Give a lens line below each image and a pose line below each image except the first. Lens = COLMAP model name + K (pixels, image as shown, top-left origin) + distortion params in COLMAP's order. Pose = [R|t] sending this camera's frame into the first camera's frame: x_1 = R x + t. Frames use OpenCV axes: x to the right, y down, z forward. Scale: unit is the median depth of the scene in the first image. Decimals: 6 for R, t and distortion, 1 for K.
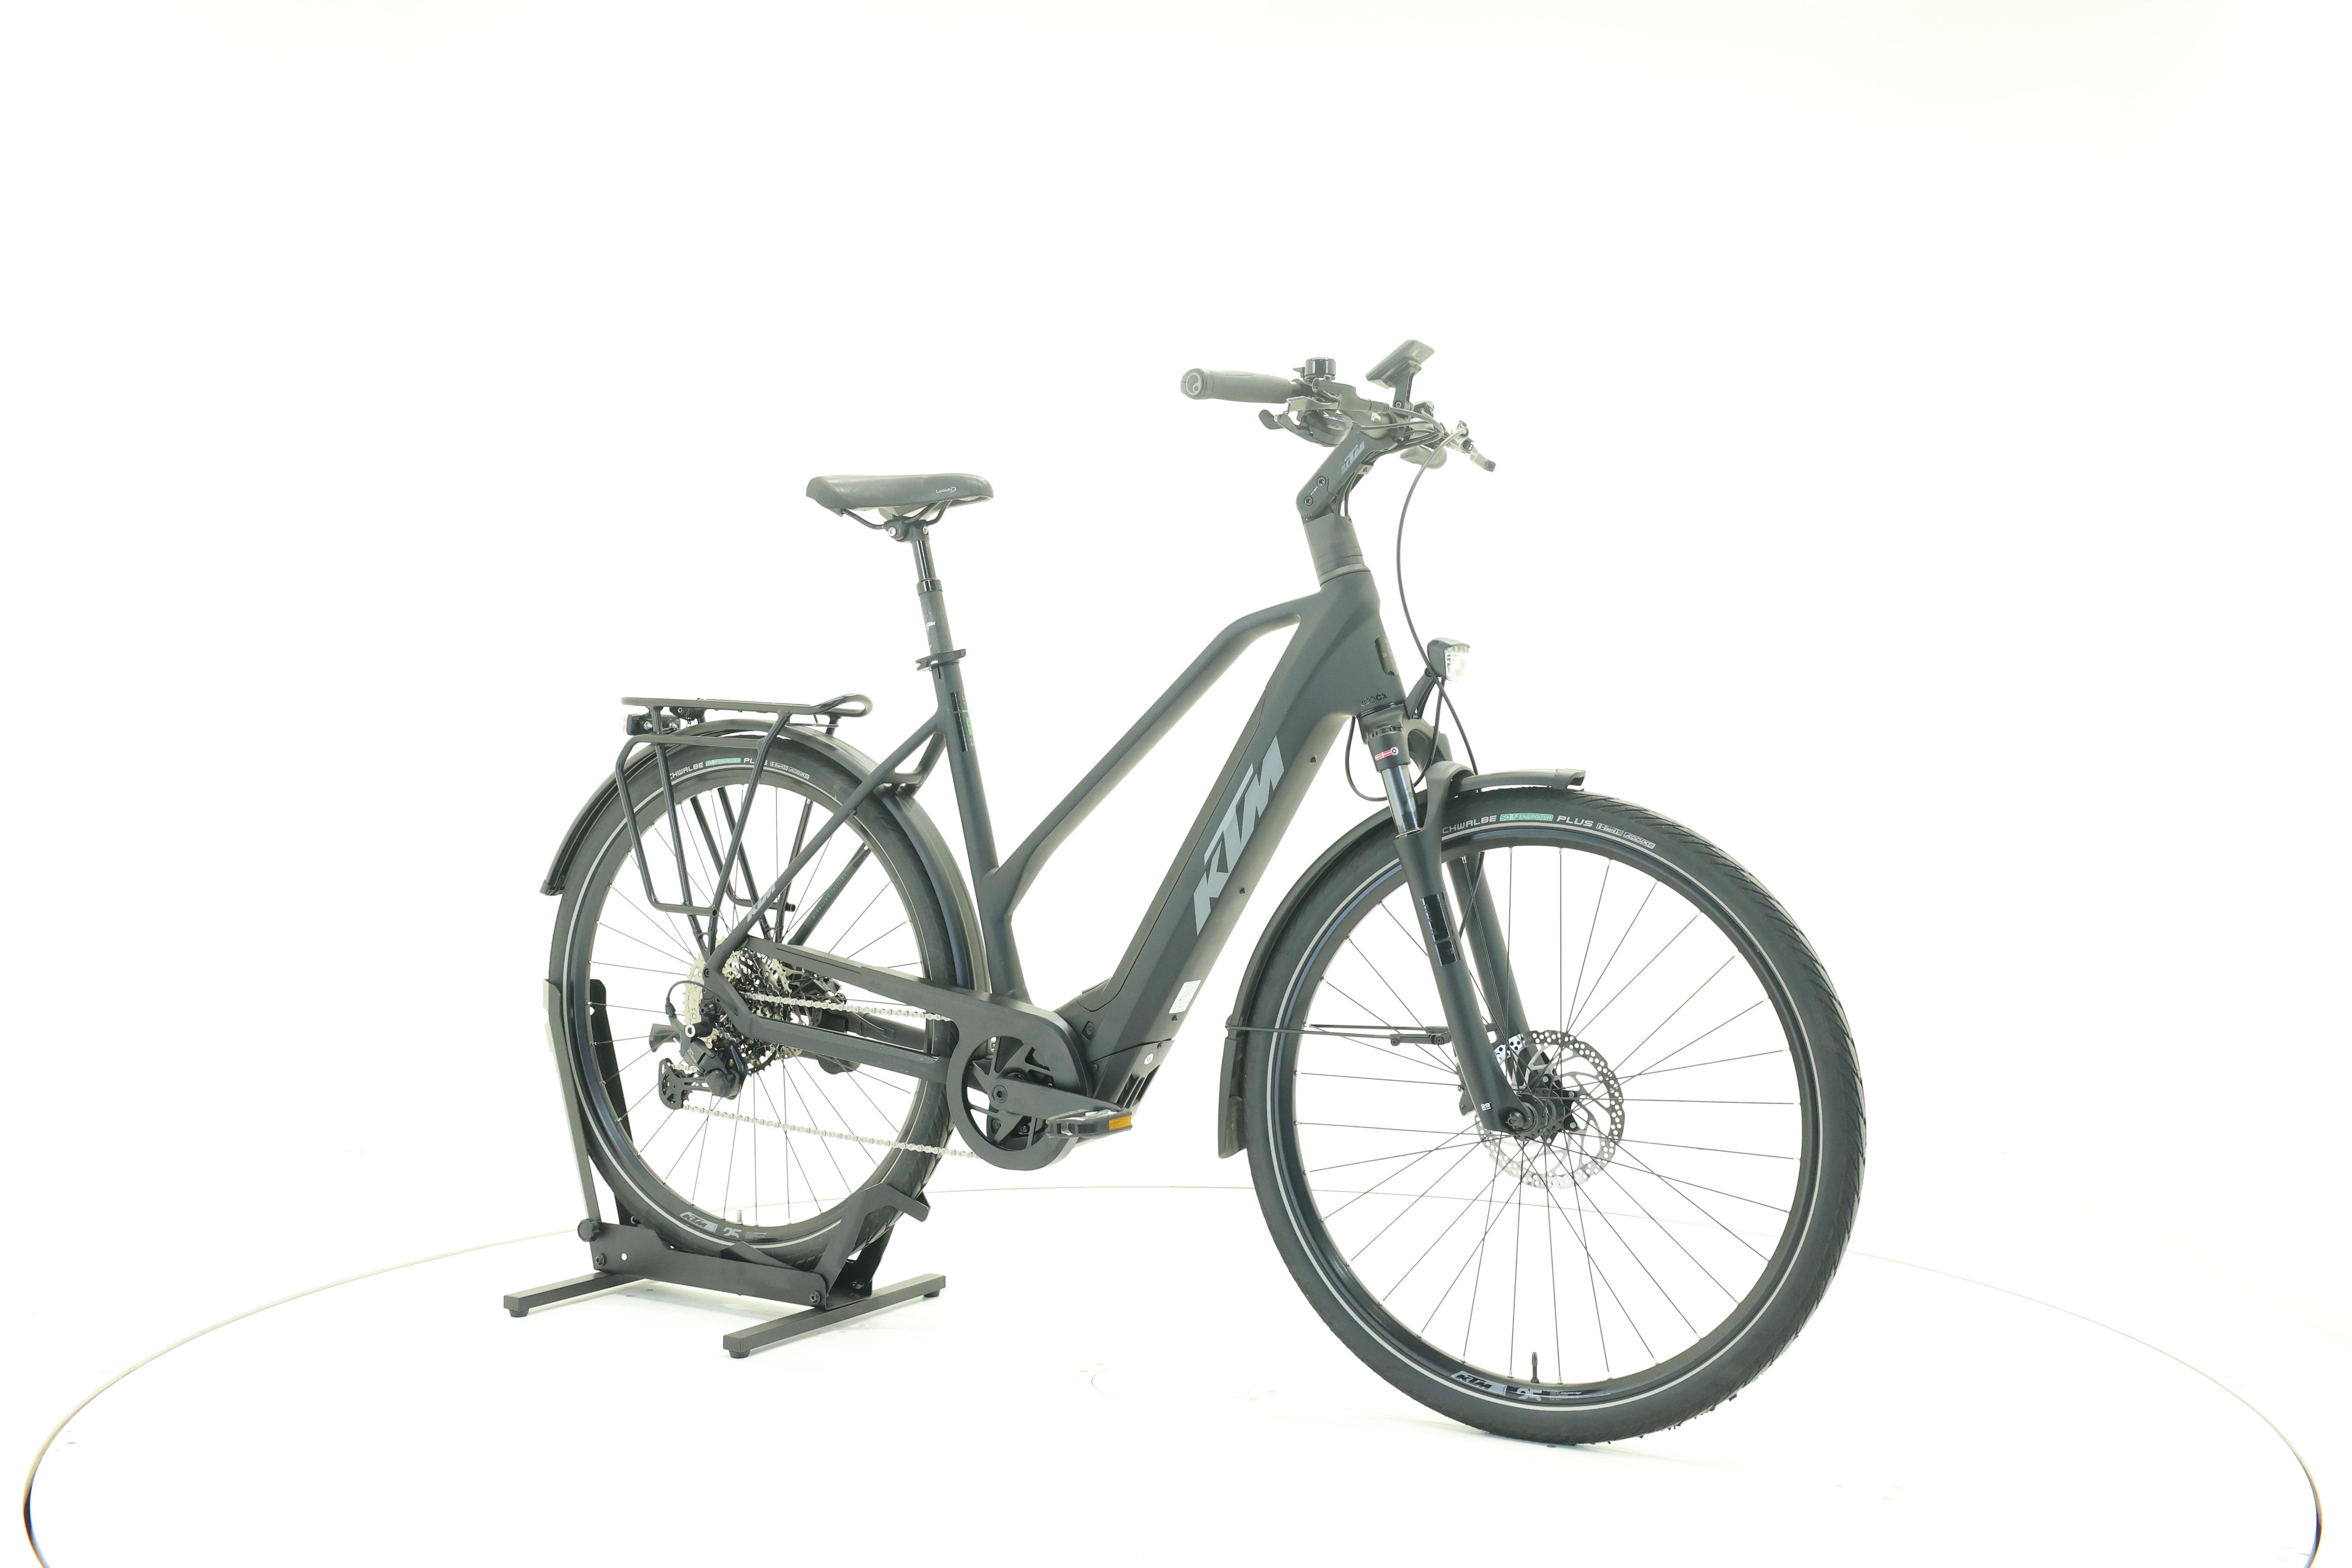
lens RADIAL K [[2444.8, 0, 1176.0], [0, 2444.8, 784.0], [0, 0, 1]] dist [-0.007560, -0.001302]
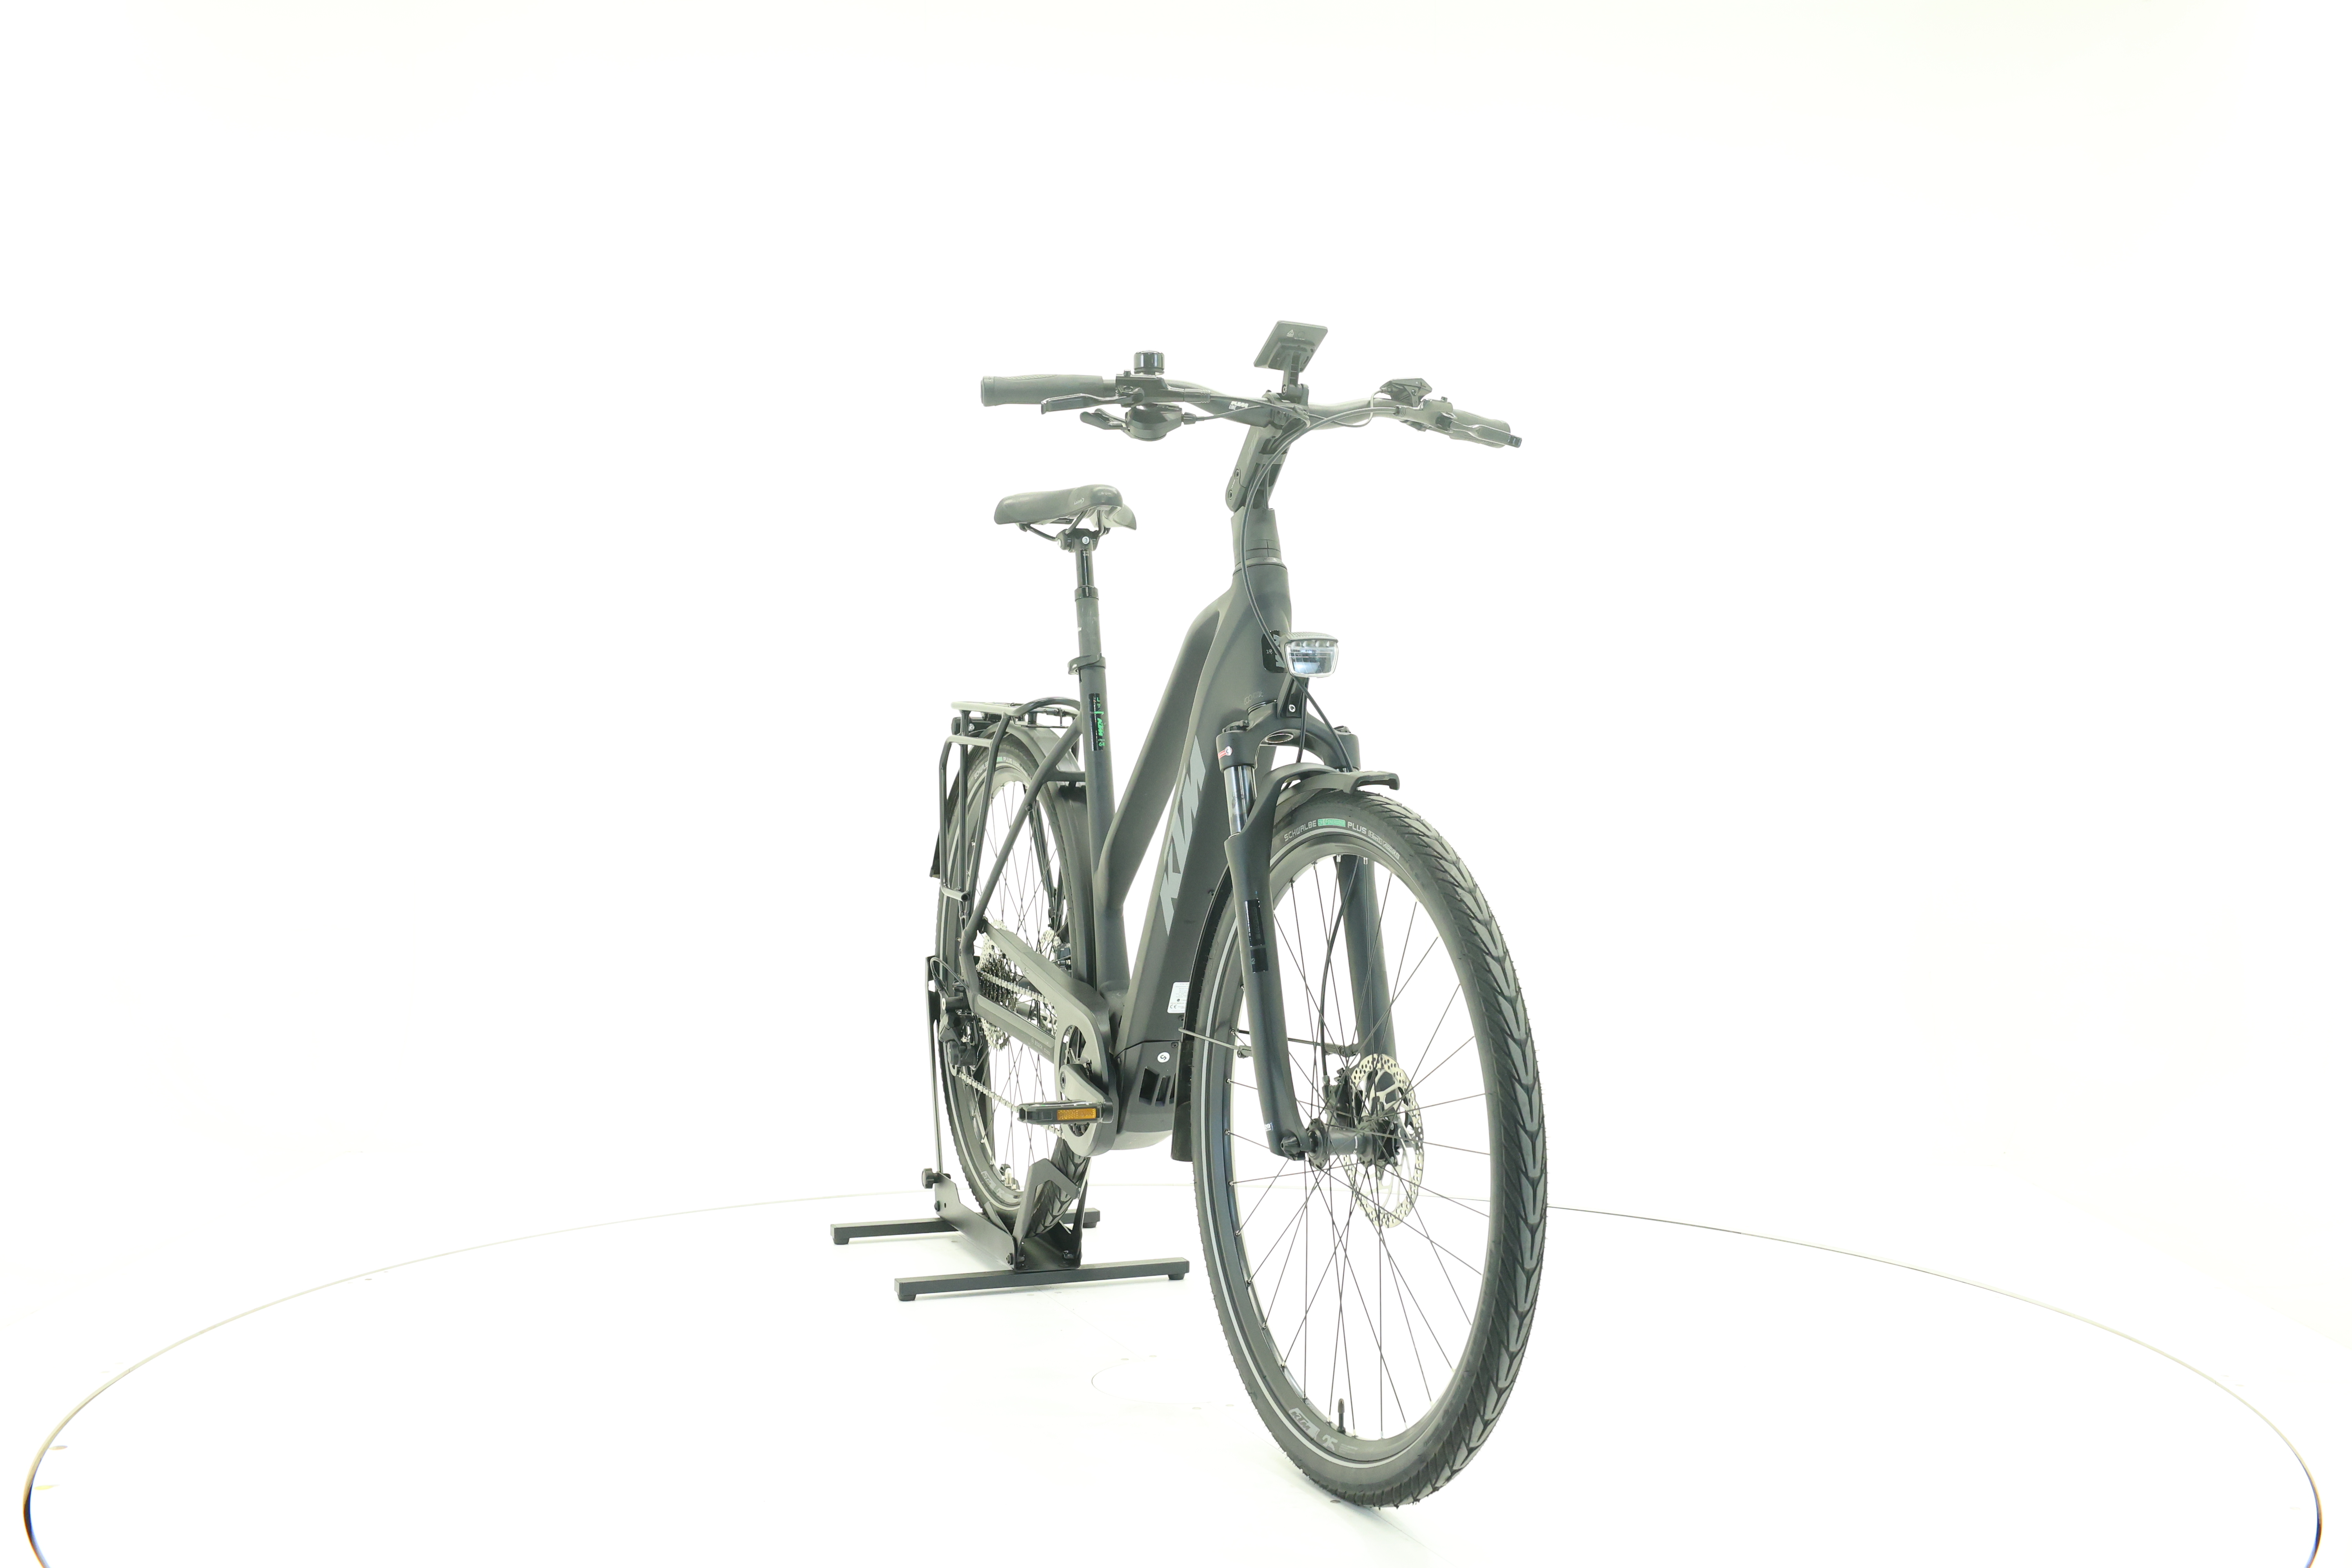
lens RADIAL K [[2444.8, 0, 1176.0], [0, 2444.8, 784.0], [0, 0, 1]] dist [-0.007560, -0.001302]
pose [[0.795101, 0.010915, -0.606378, 0.627224], [-0.011222, 0.999932, 0.003284, -0.003484], [0.606373, 0.004194, 0.795169, 0.210270]]
